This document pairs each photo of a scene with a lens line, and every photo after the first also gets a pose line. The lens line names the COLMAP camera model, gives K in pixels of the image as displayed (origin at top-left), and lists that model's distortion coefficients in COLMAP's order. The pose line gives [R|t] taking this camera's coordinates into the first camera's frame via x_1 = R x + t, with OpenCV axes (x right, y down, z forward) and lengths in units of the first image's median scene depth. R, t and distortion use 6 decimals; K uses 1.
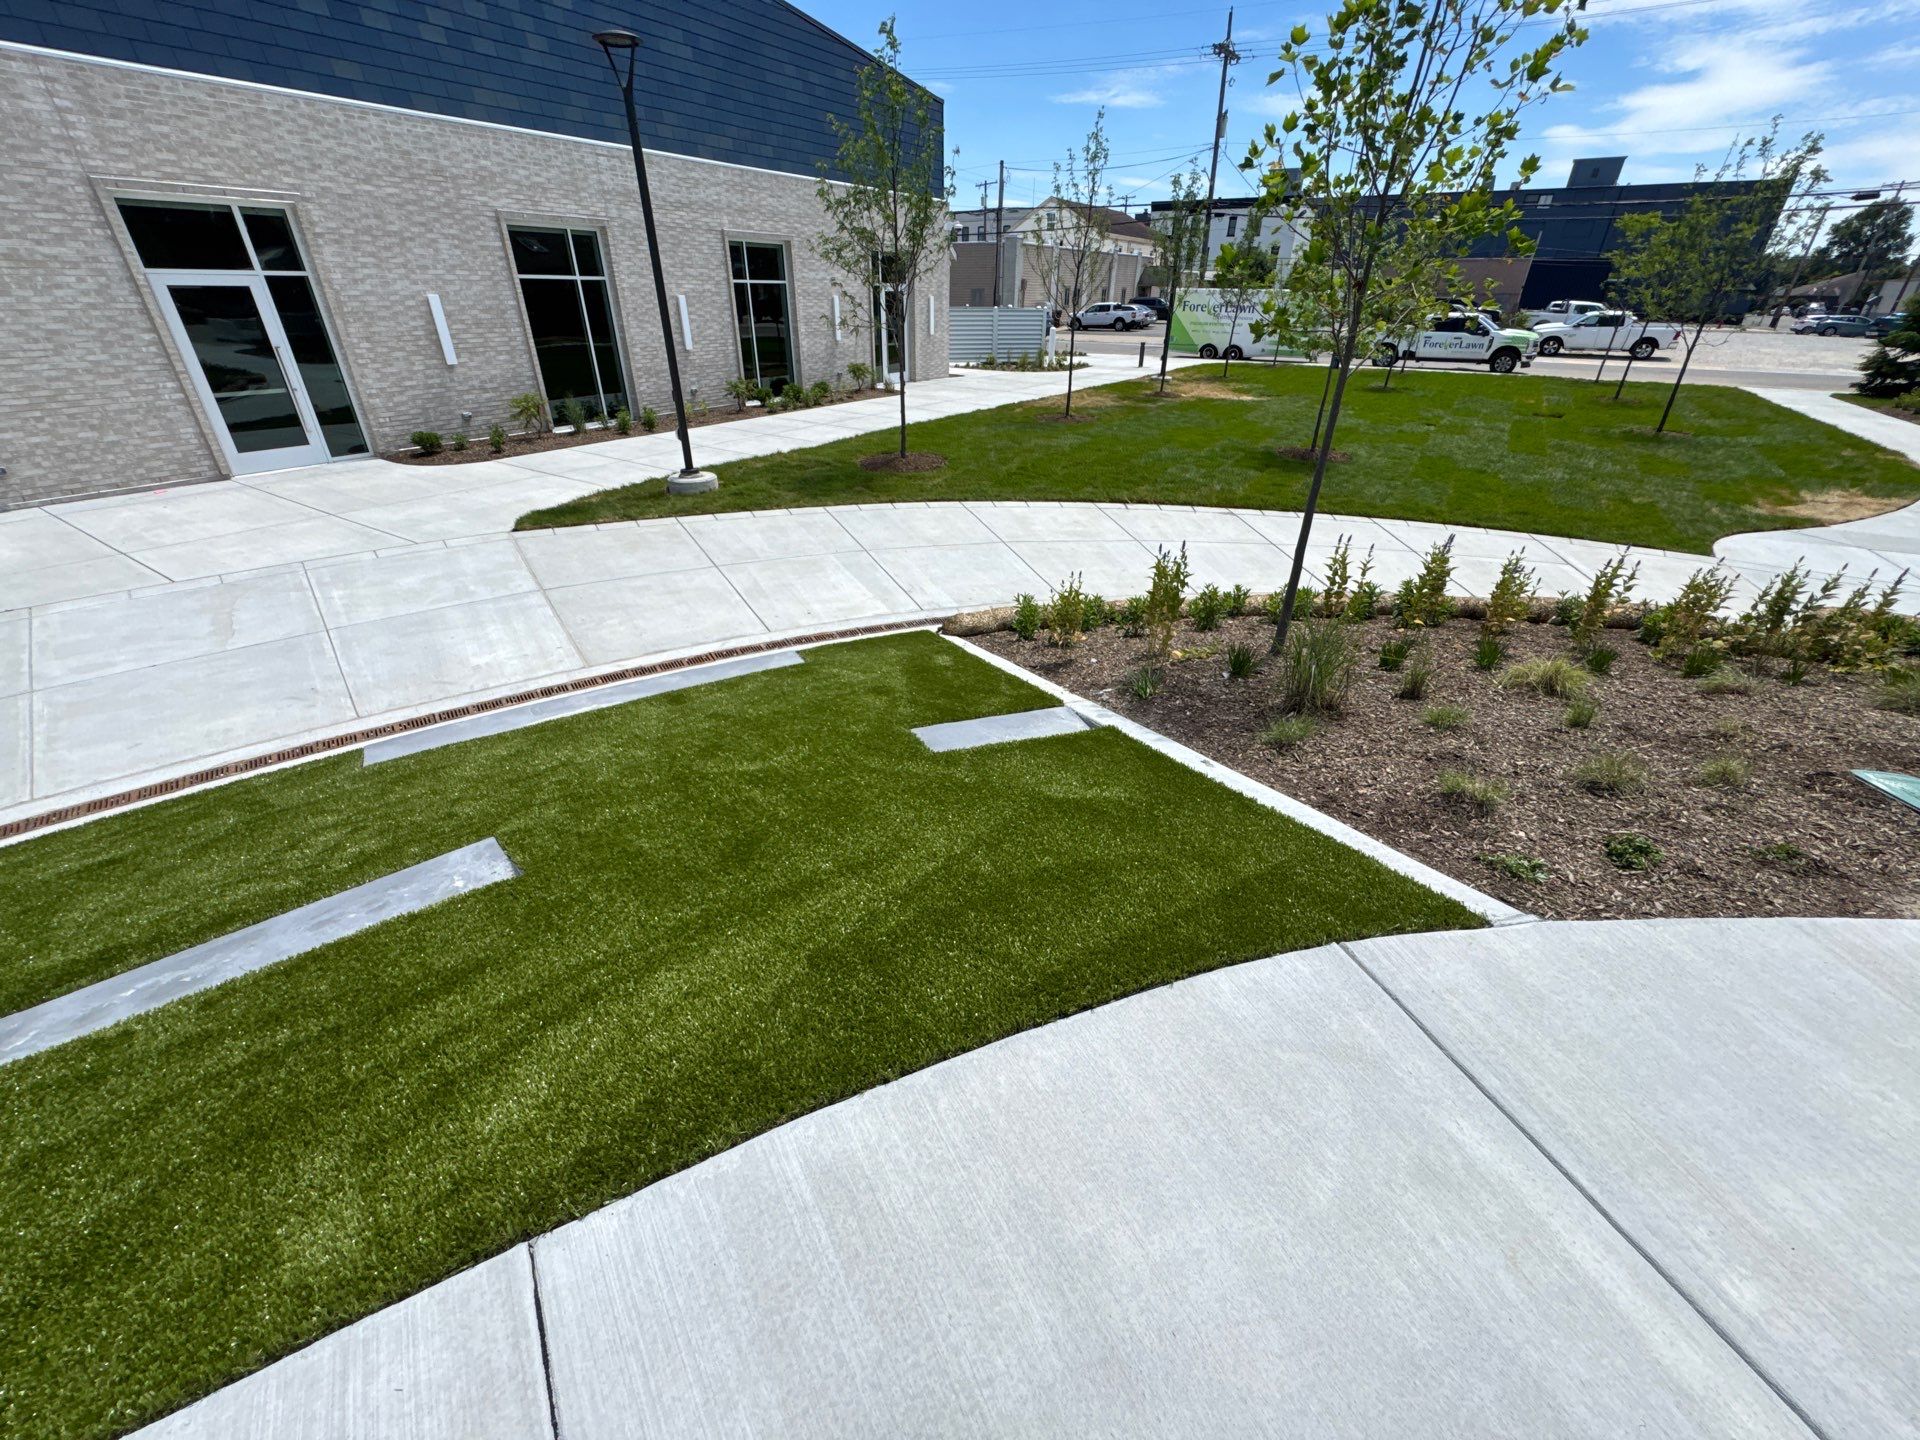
lens RADIAL K [[763.5, 0, 960.0], [0, 763.5, 720.0], [0, 0, 1]] dist [-0.000007, -0.000324]
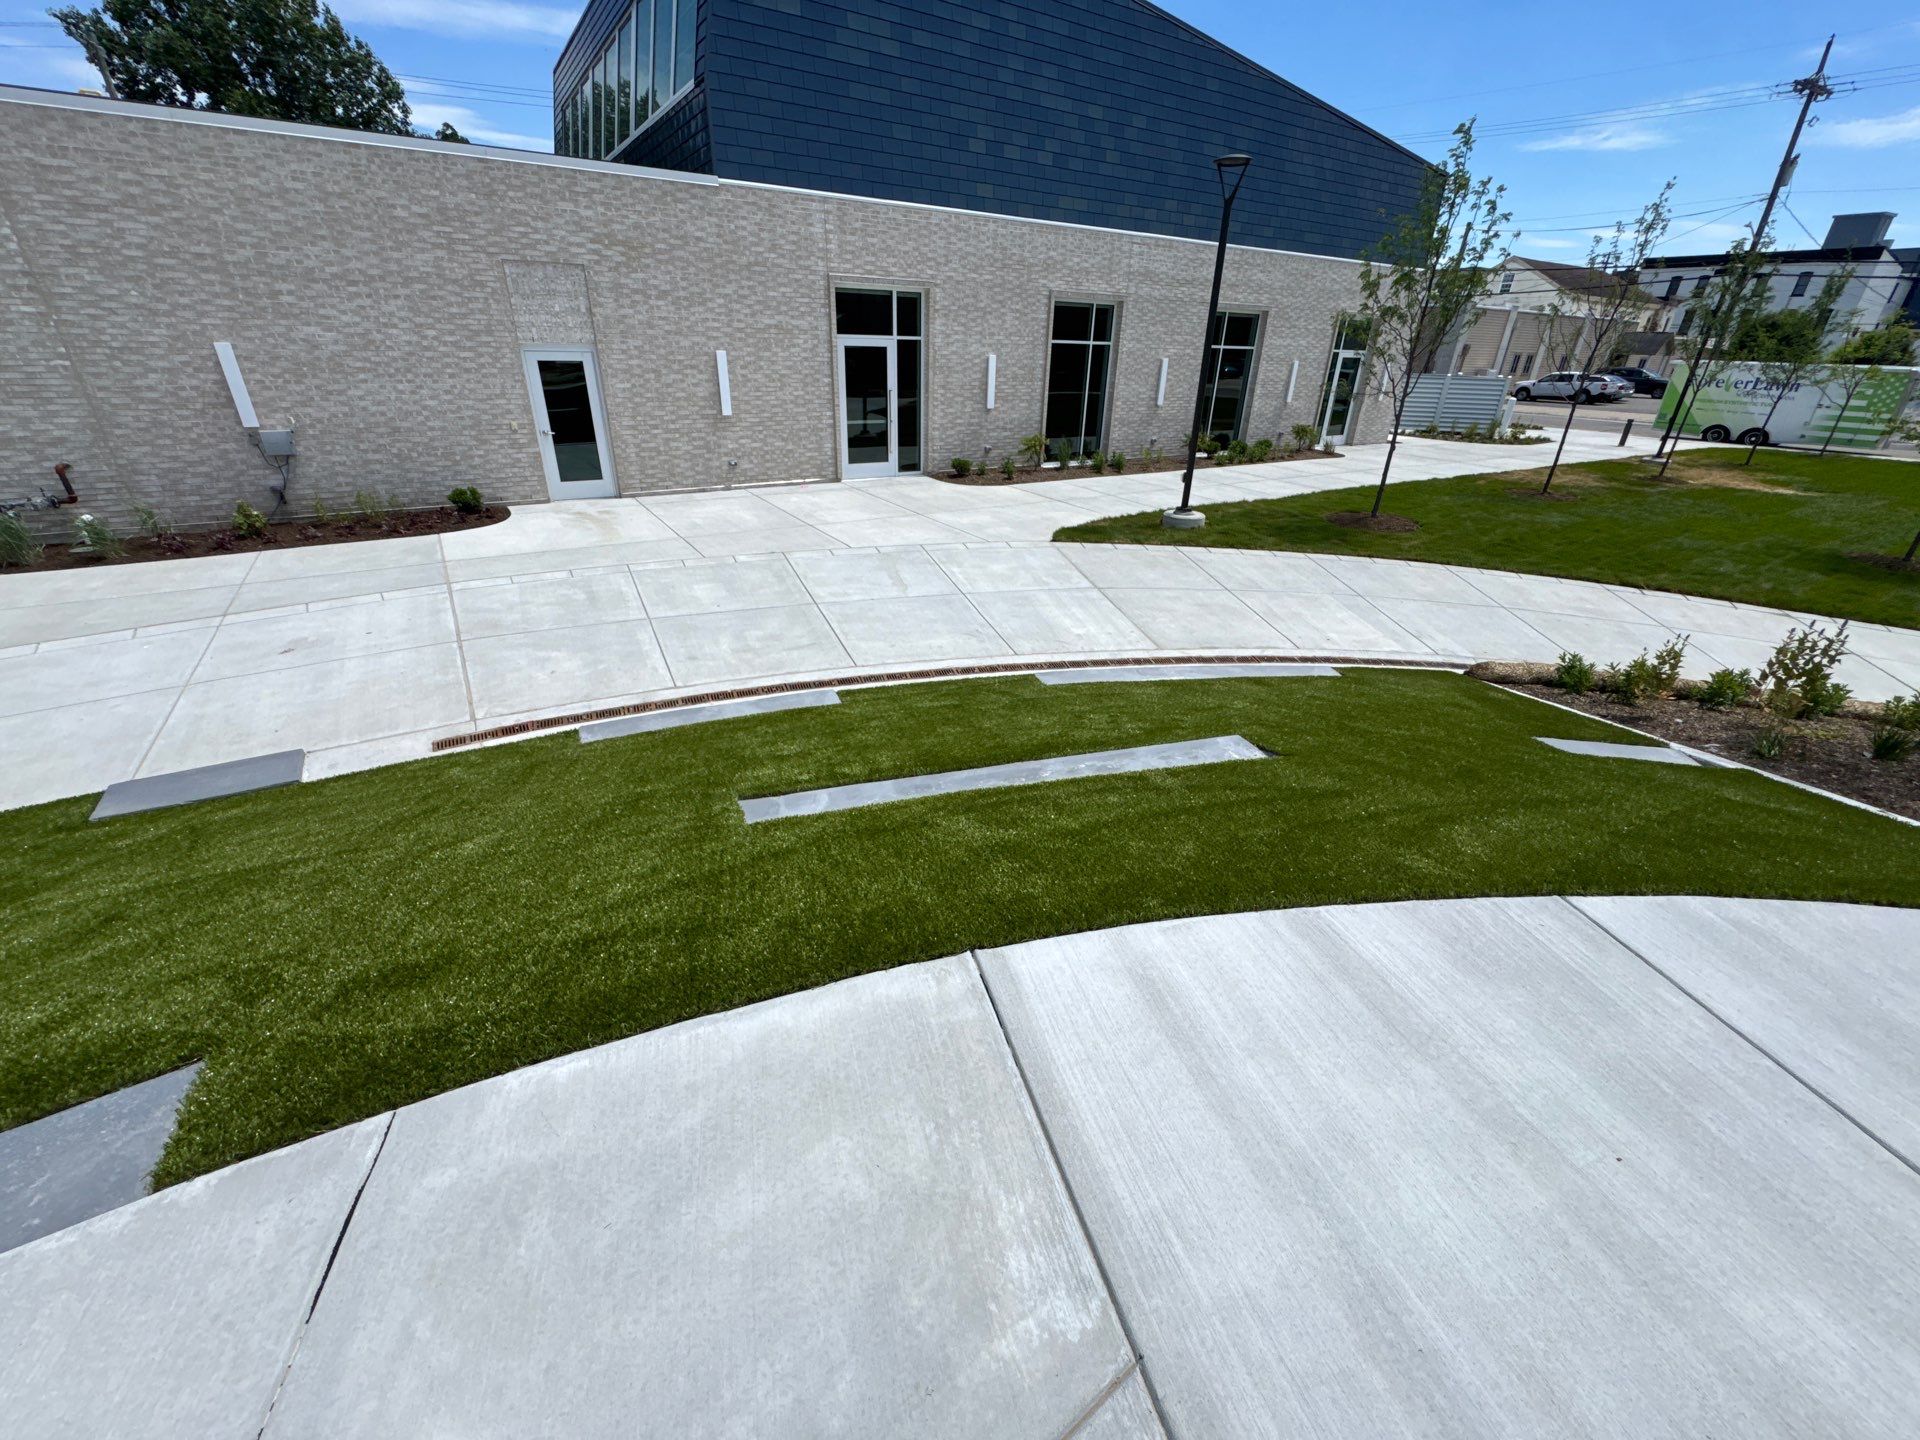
lens RADIAL K [[763.5, 0, 960.0], [0, 763.5, 720.0], [0, 0, 1]] dist [-0.000007, -0.000324]
pose [[0.905025, 0.202739, -0.373934, -0.158697], [-0.224261, 0.974422, -0.014466, 0.076503], [0.361436, 0.096951, 0.927343, -0.161535]]
